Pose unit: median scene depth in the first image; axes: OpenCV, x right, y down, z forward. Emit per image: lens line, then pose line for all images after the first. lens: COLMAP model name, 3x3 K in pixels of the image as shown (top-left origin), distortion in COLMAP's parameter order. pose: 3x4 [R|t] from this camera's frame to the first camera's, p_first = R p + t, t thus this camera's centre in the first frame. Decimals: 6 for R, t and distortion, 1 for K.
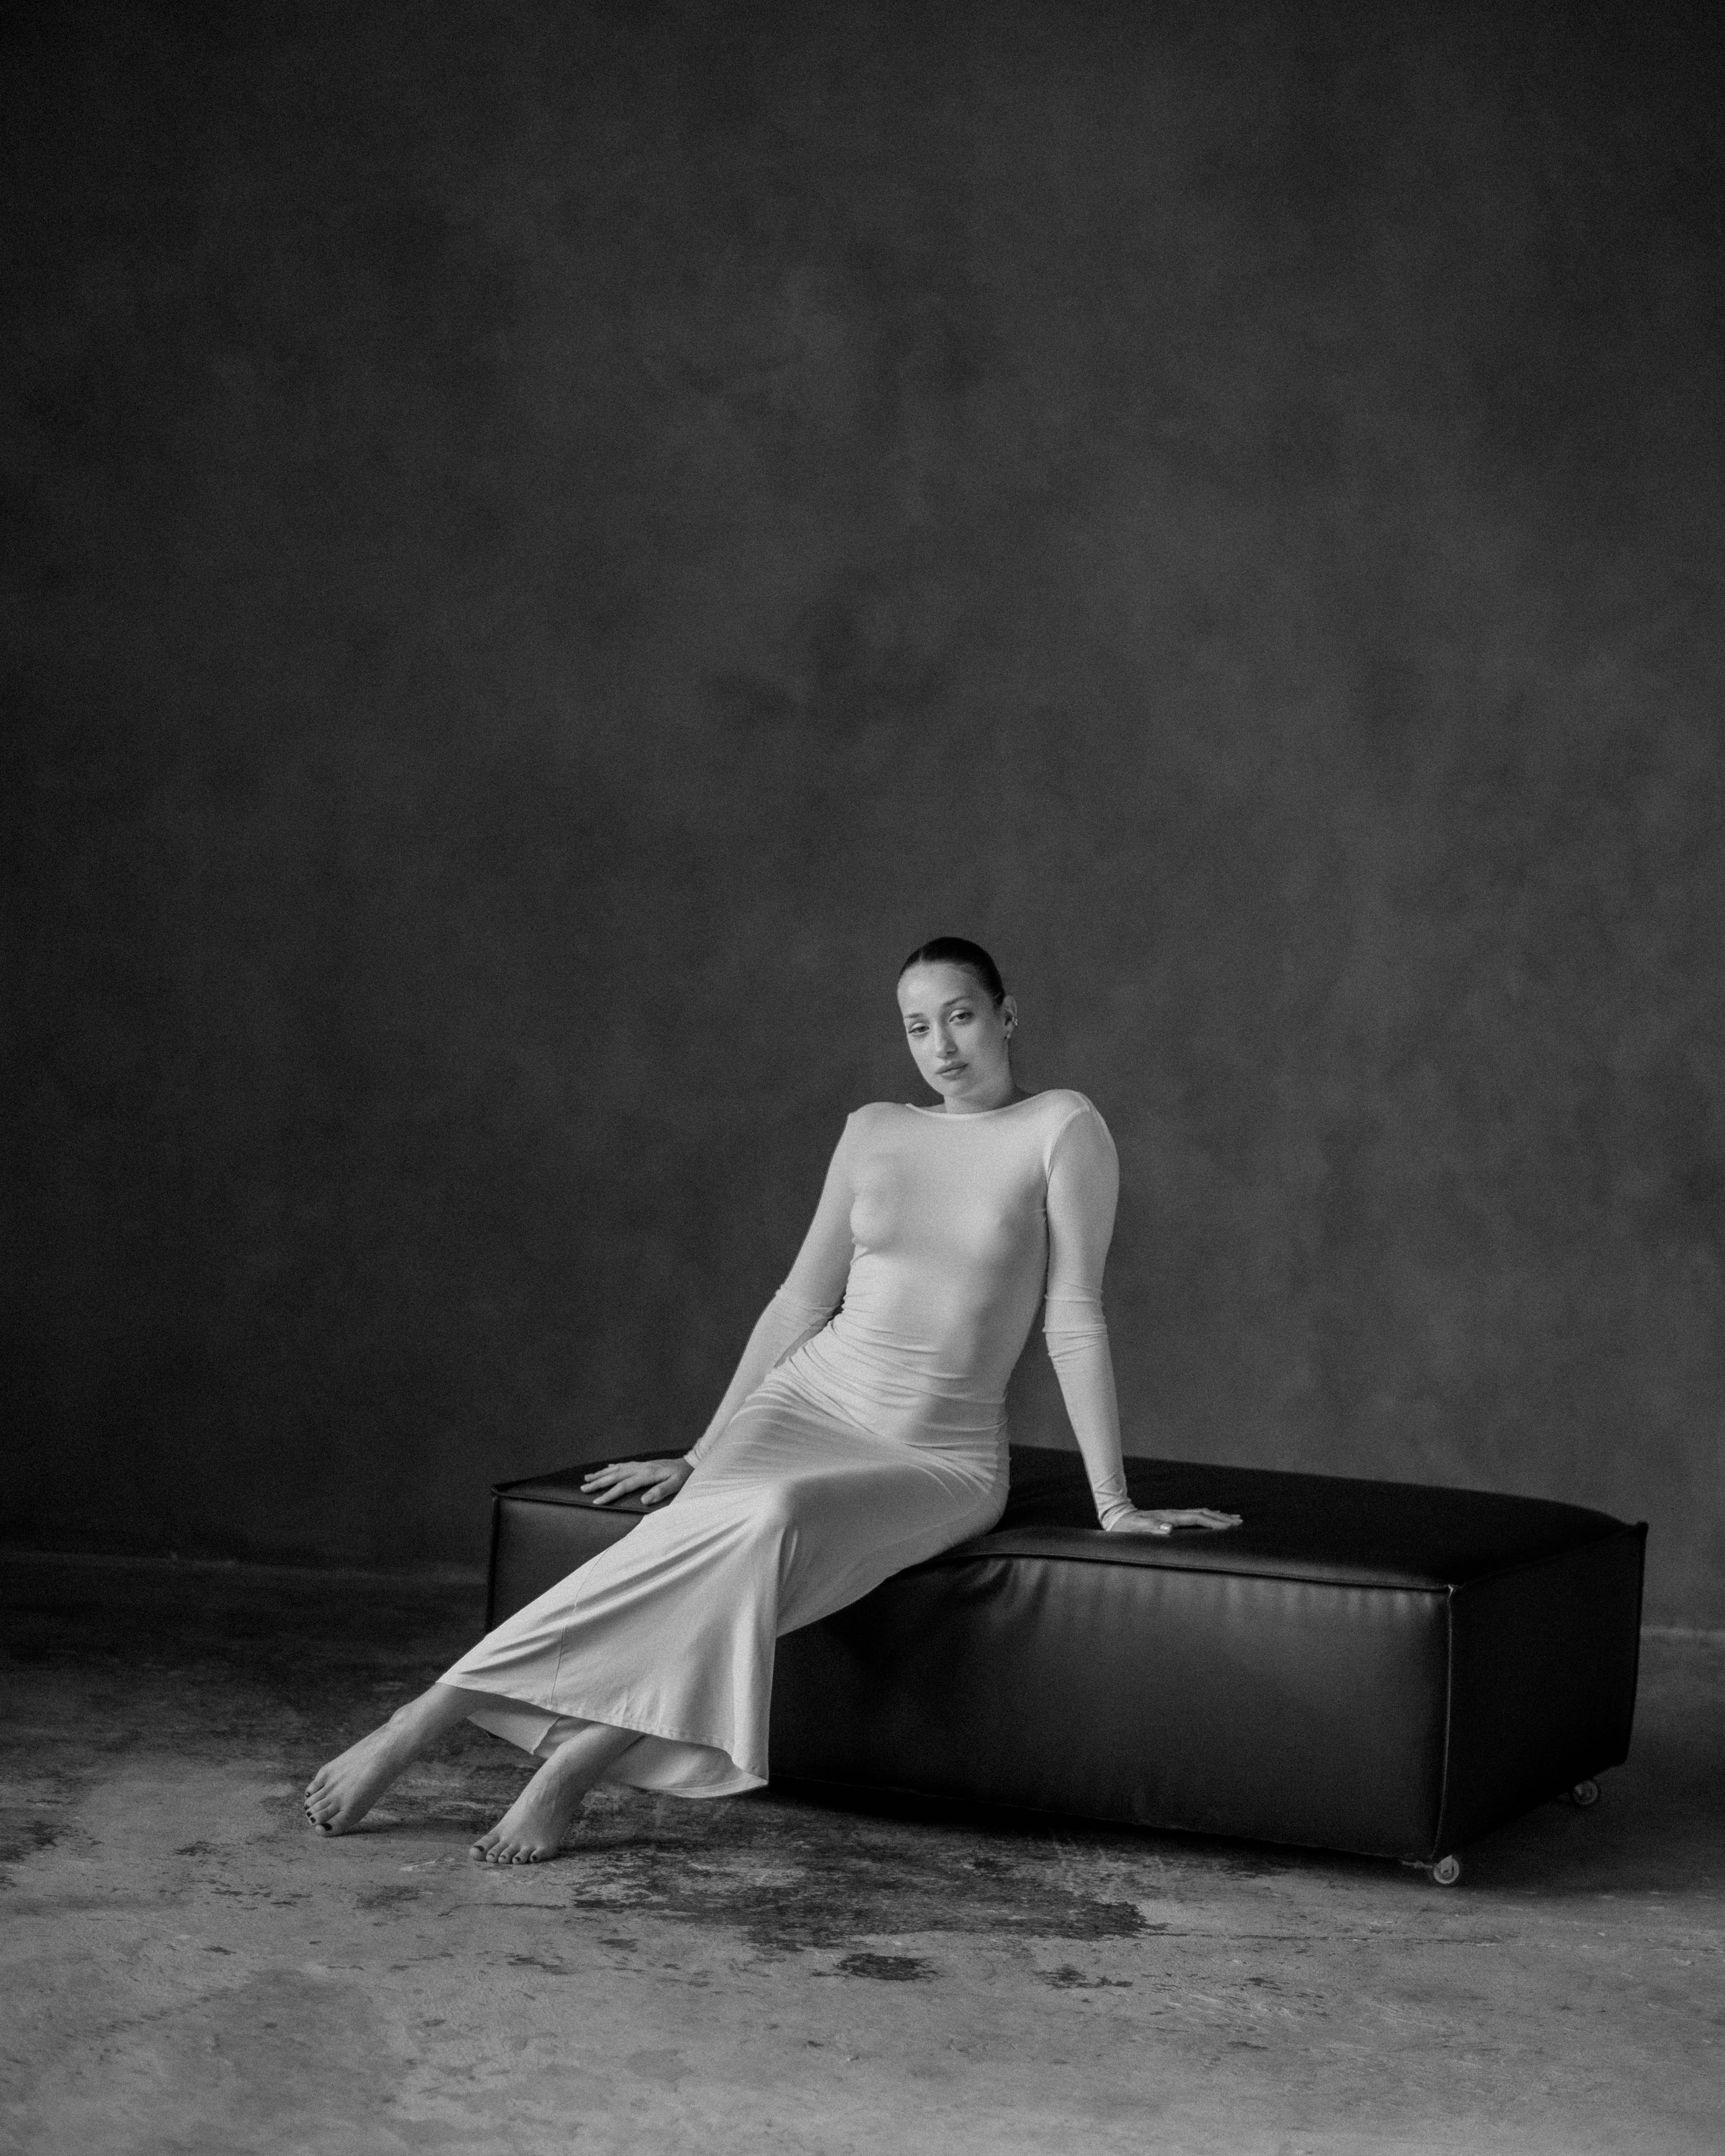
lens RADIAL K [[3875.5, 0, 861.3], [0, 3875.5, 1074.8], [0, 0, 1]] dist [-0.120175, 0.000000]
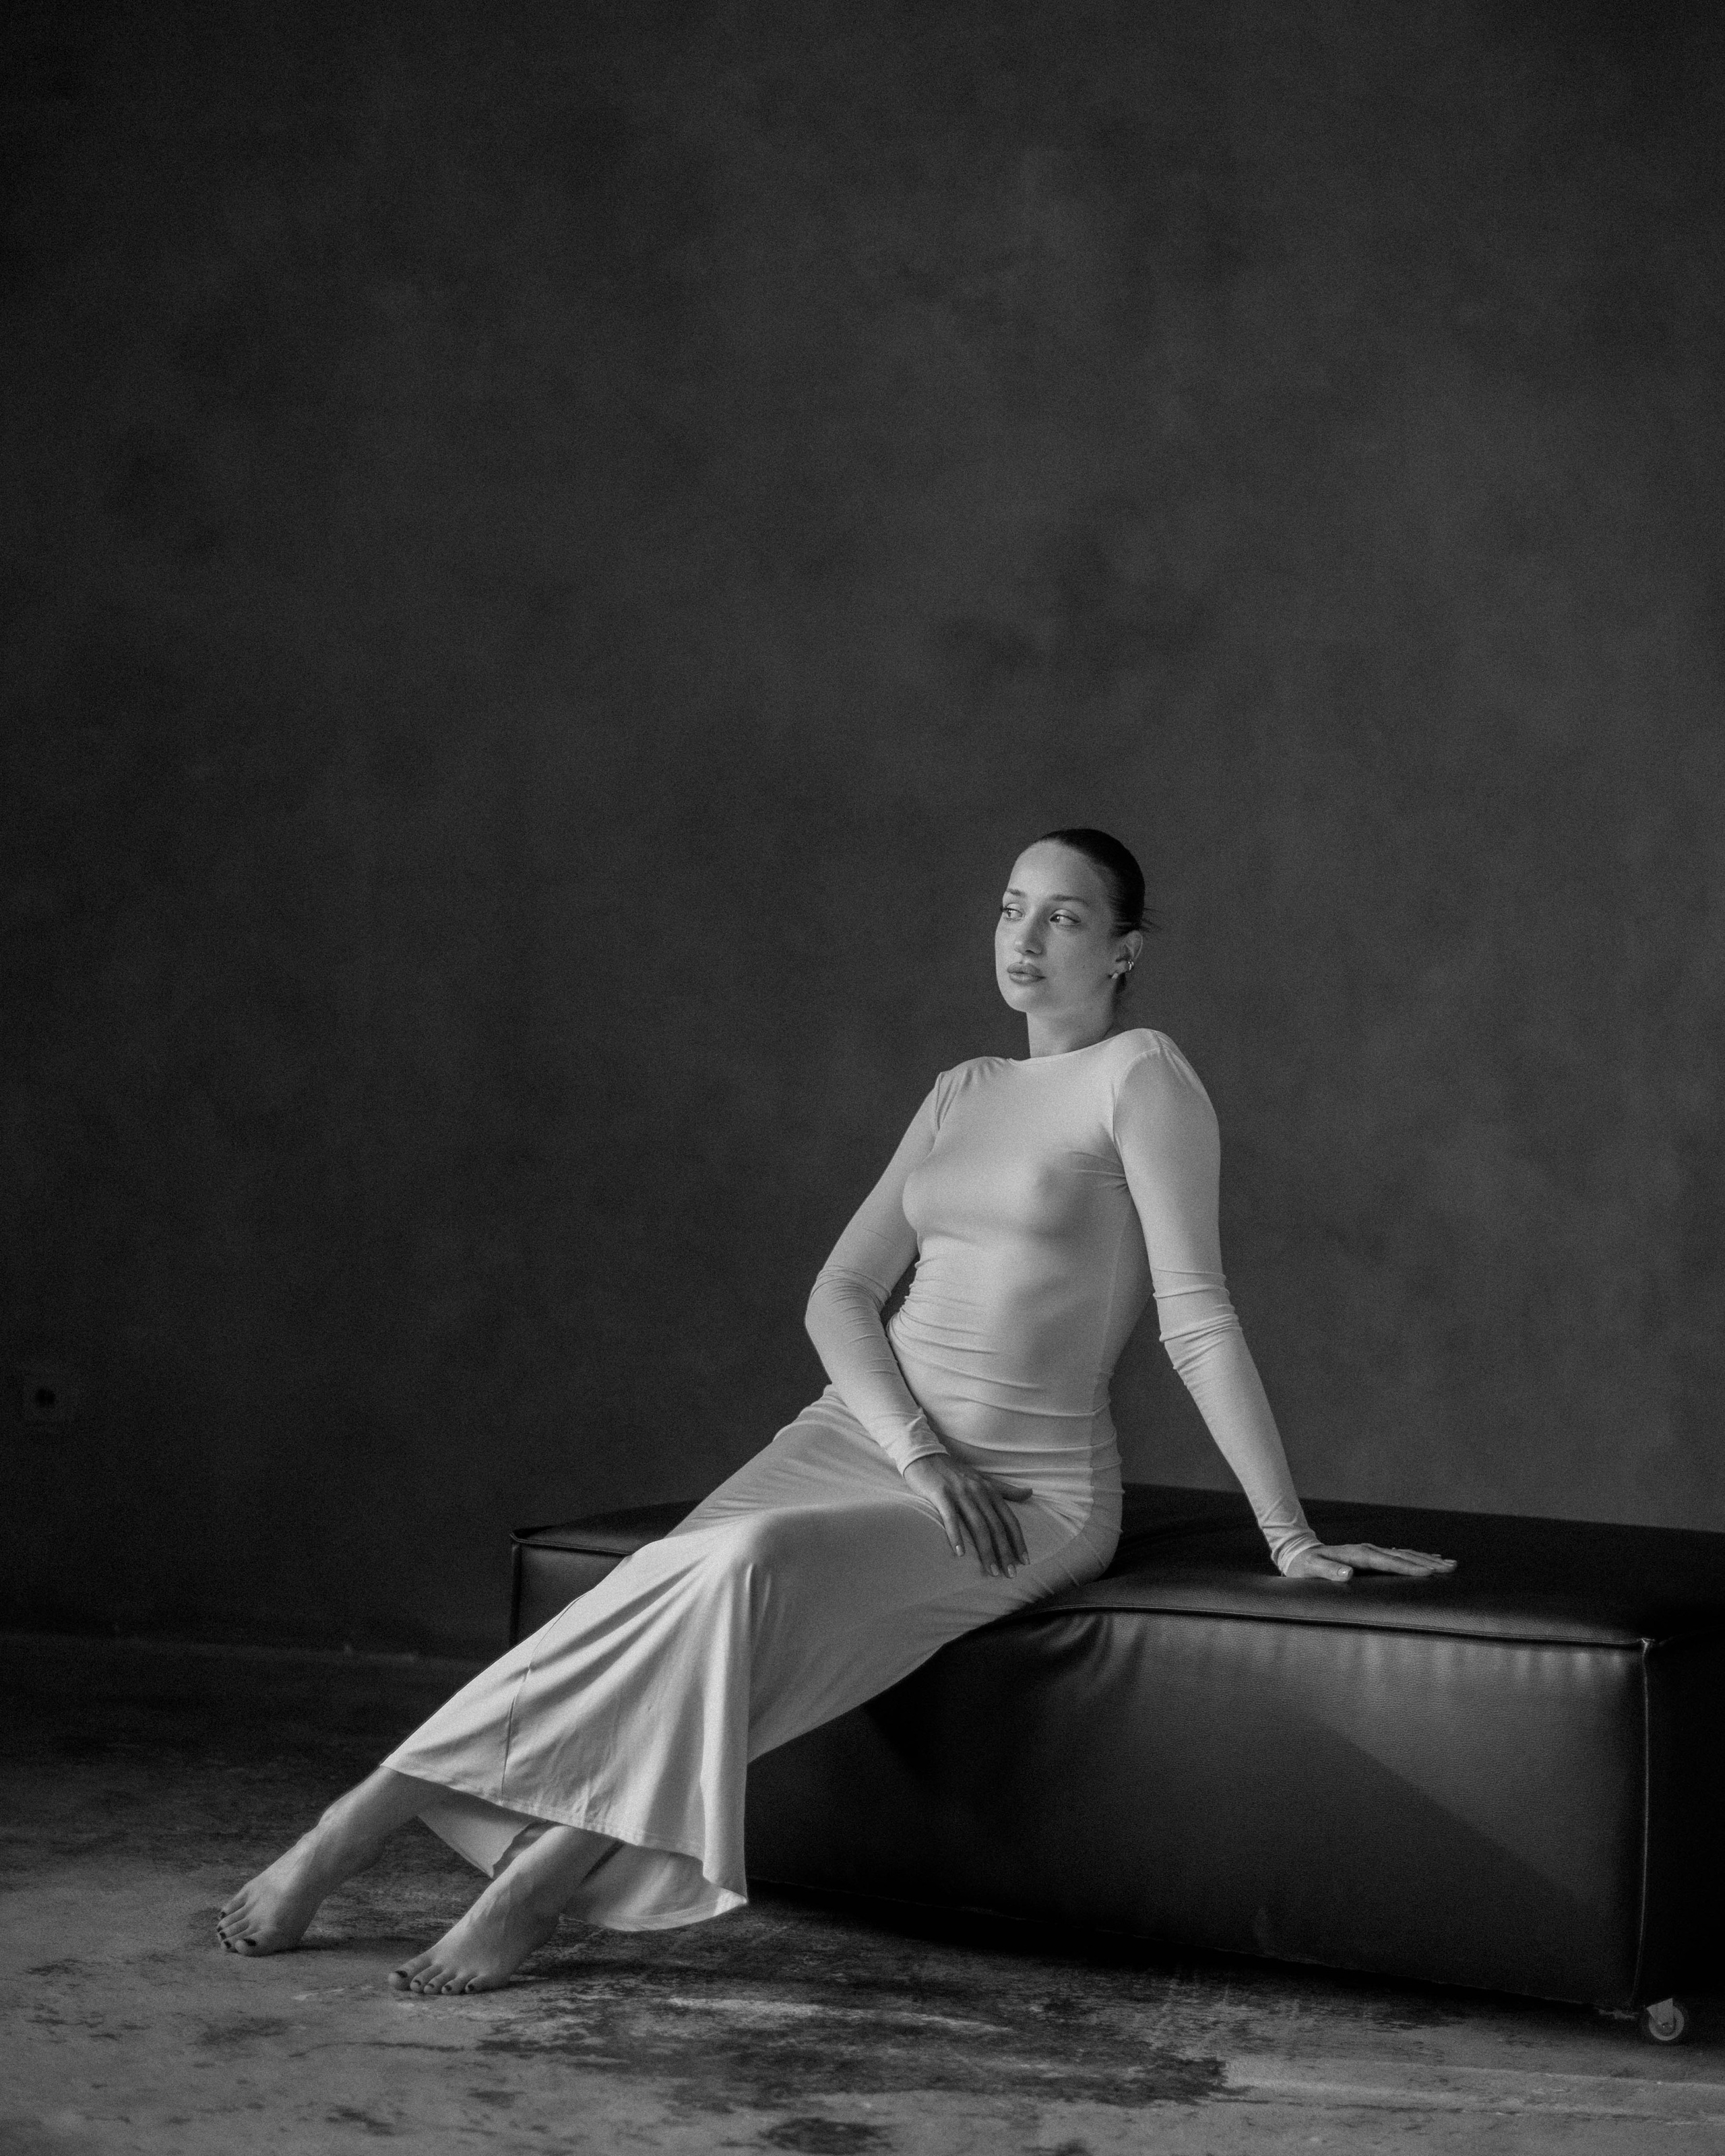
lens RADIAL K [[3875.5, 0, 859.5], [0, 3875.5, 1069.8], [0, 0, 1]] dist [-0.120175, 0.000000]
pose [[0.985776, -0.023362, -0.166435, 0.114997], [0.016301, 0.998913, -0.043671, 0.045962], [0.167274, 0.040337, 0.985085, 0.206702]]
